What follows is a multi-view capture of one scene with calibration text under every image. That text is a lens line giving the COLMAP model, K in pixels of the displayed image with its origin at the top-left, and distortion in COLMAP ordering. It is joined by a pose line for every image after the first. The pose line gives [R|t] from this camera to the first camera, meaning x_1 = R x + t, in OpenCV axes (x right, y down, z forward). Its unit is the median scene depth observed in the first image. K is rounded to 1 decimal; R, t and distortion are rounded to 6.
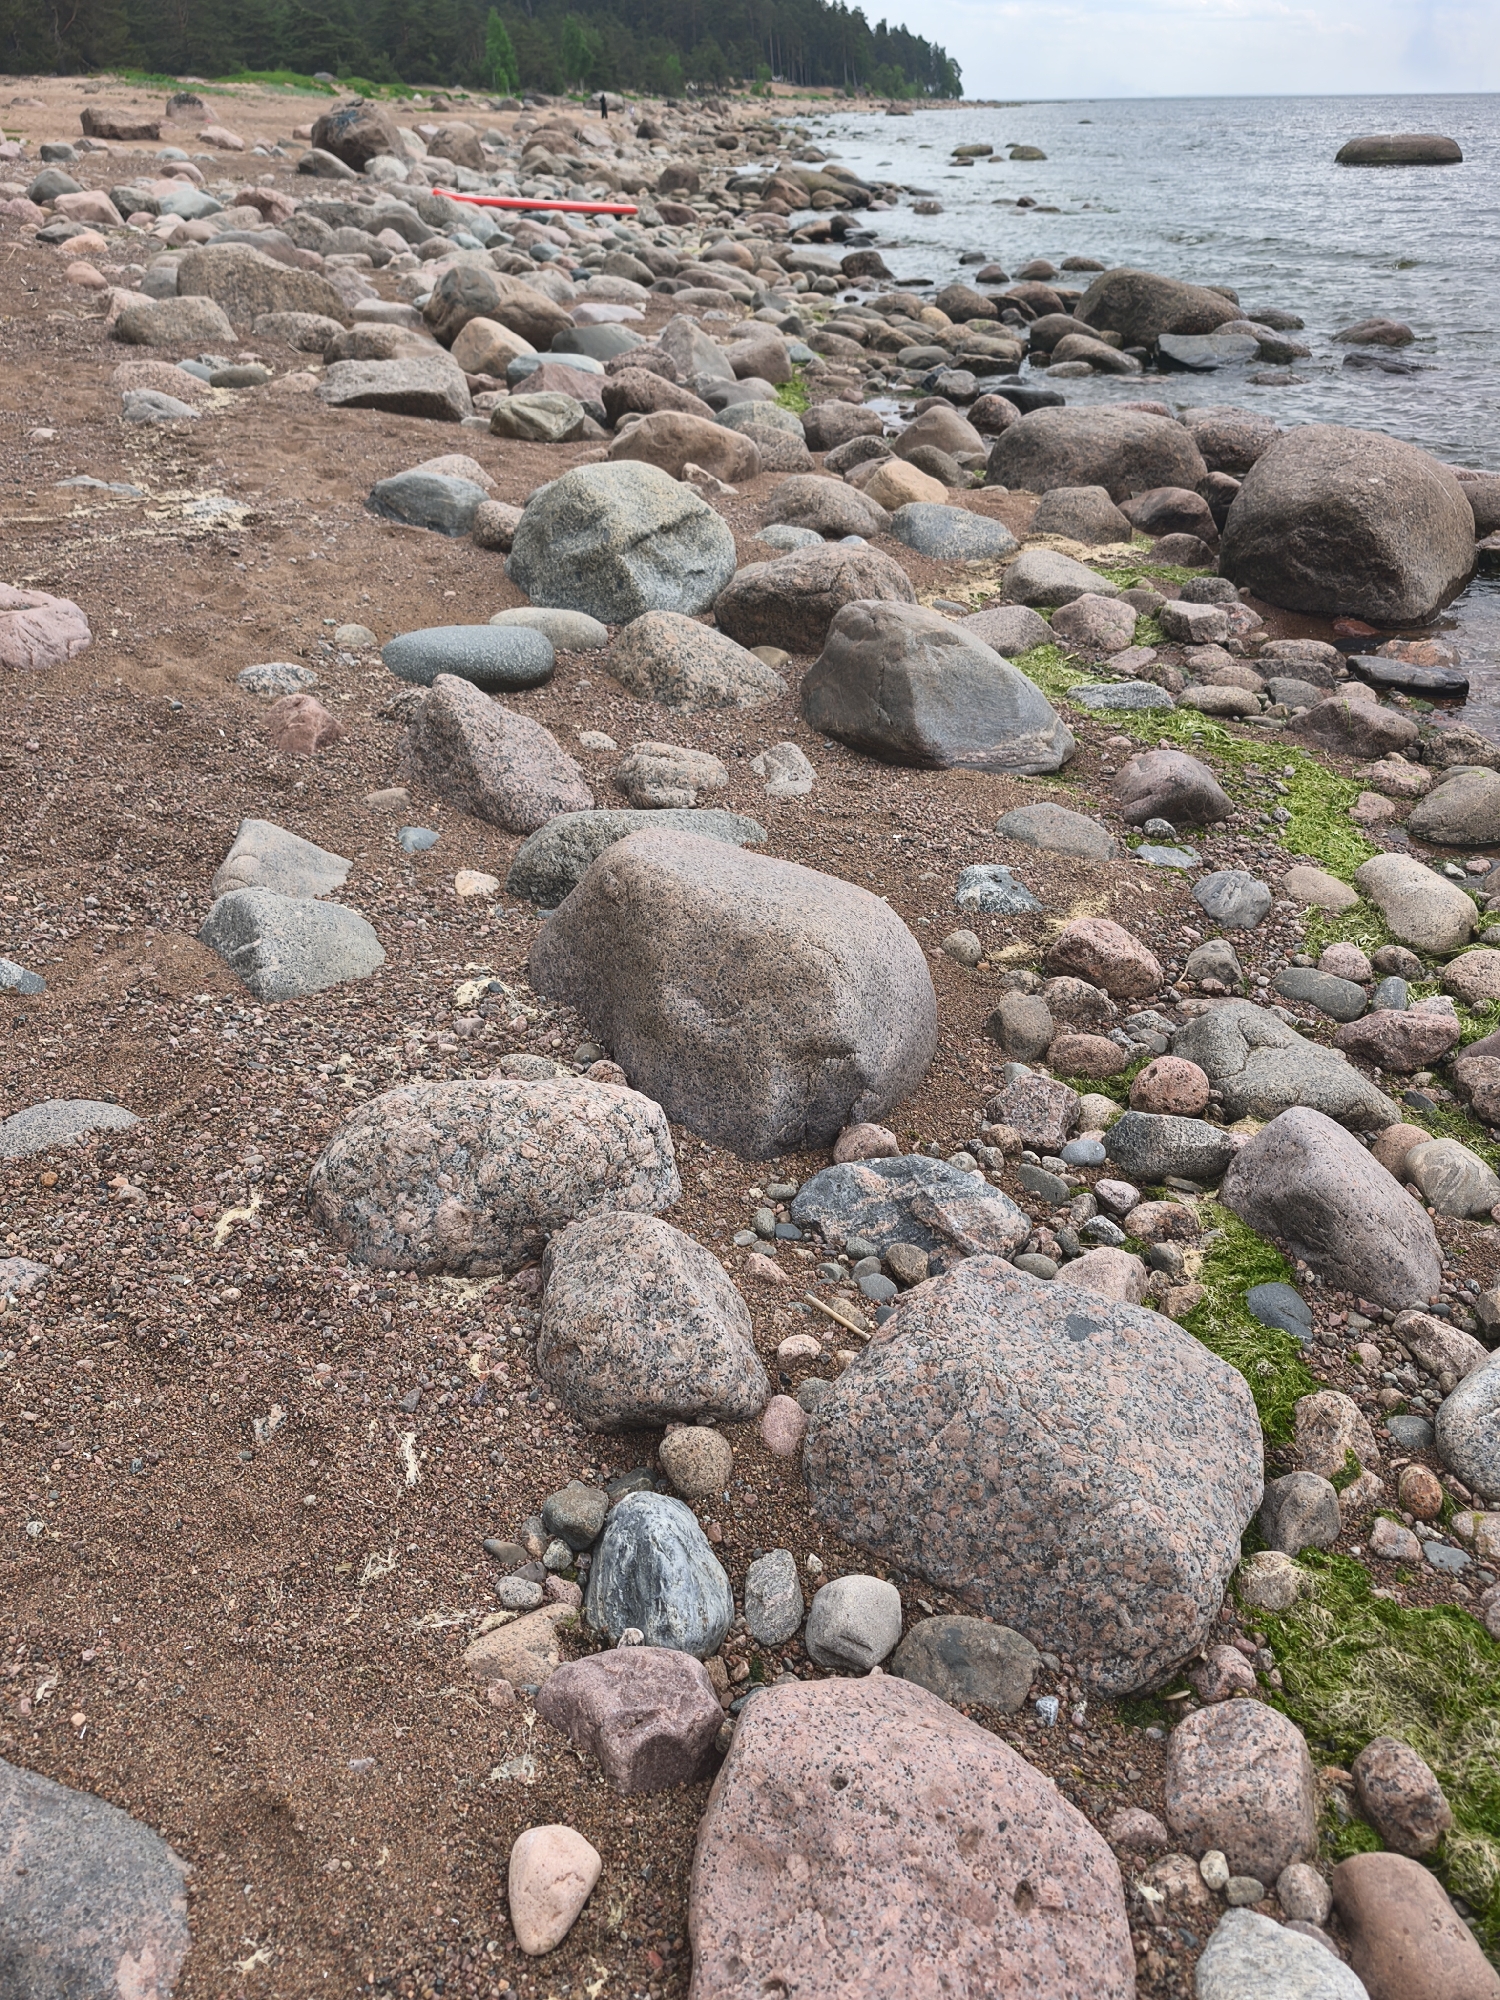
lens RADIAL K [[1650.5, 0, 752.3], [0, 1650.5, 996.8], [0, 0, 1]] dist [0.017163, -0.000596]
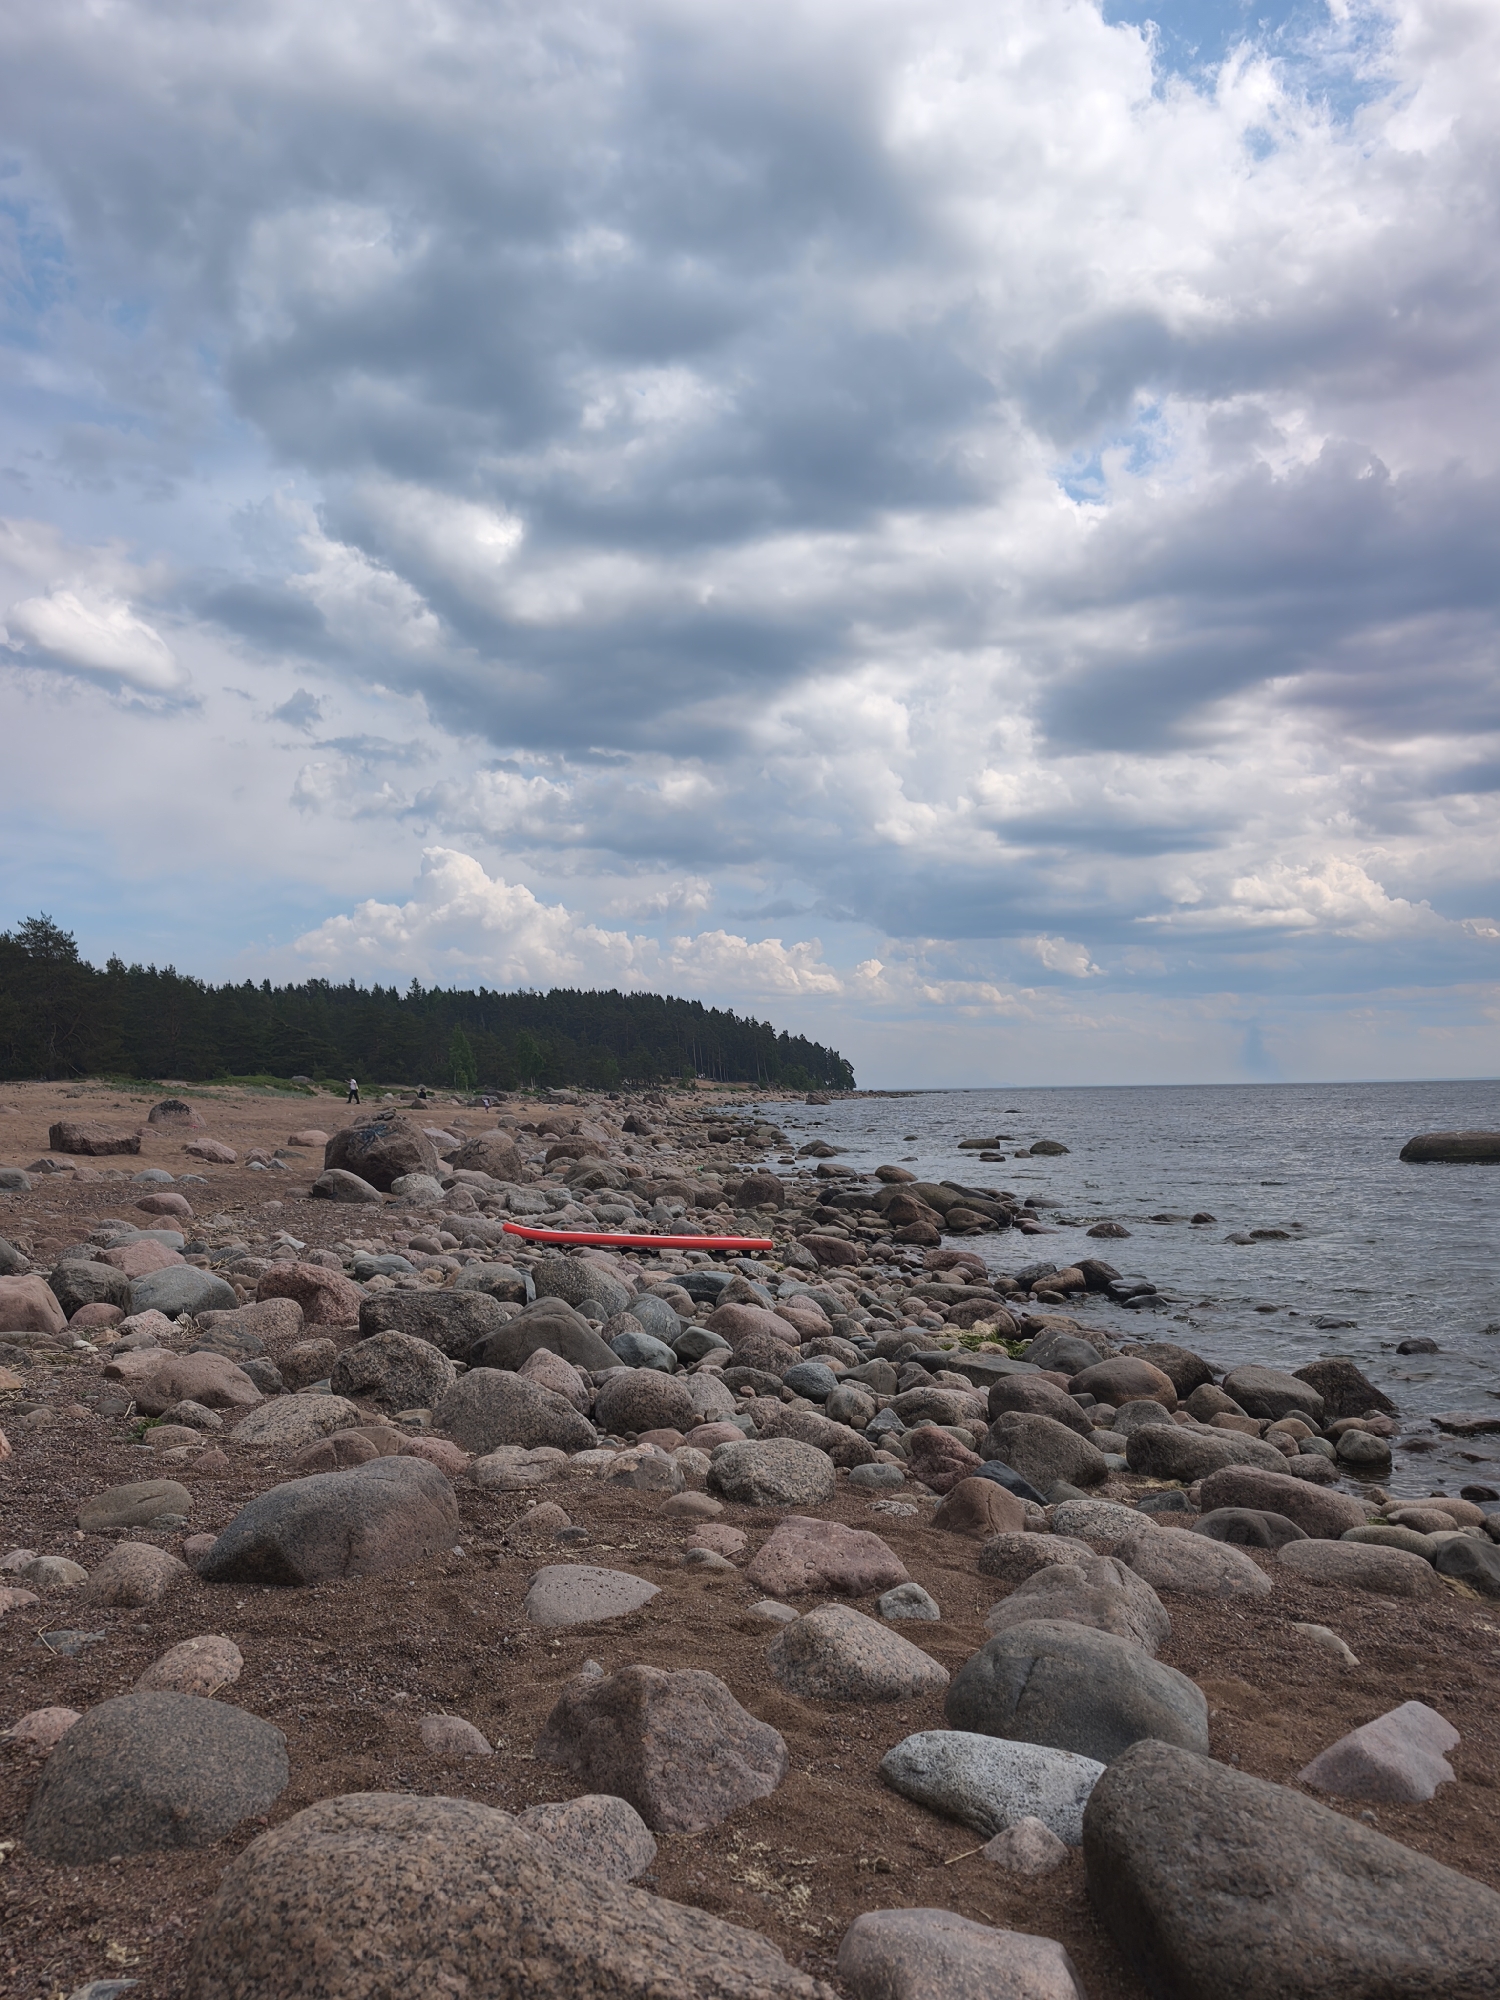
lens RADIAL K [[1650.5, 0, 747.7], [0, 1650.5, 1000.6], [0, 0, 1]] dist [0.017163, -0.000596]
pose [[0.998818, -0.002576, 0.048541, -0.082743], [0.027584, 0.852283, -0.522353, -0.126058], [-0.040025, 0.523074, 0.851347, 0.215412]]
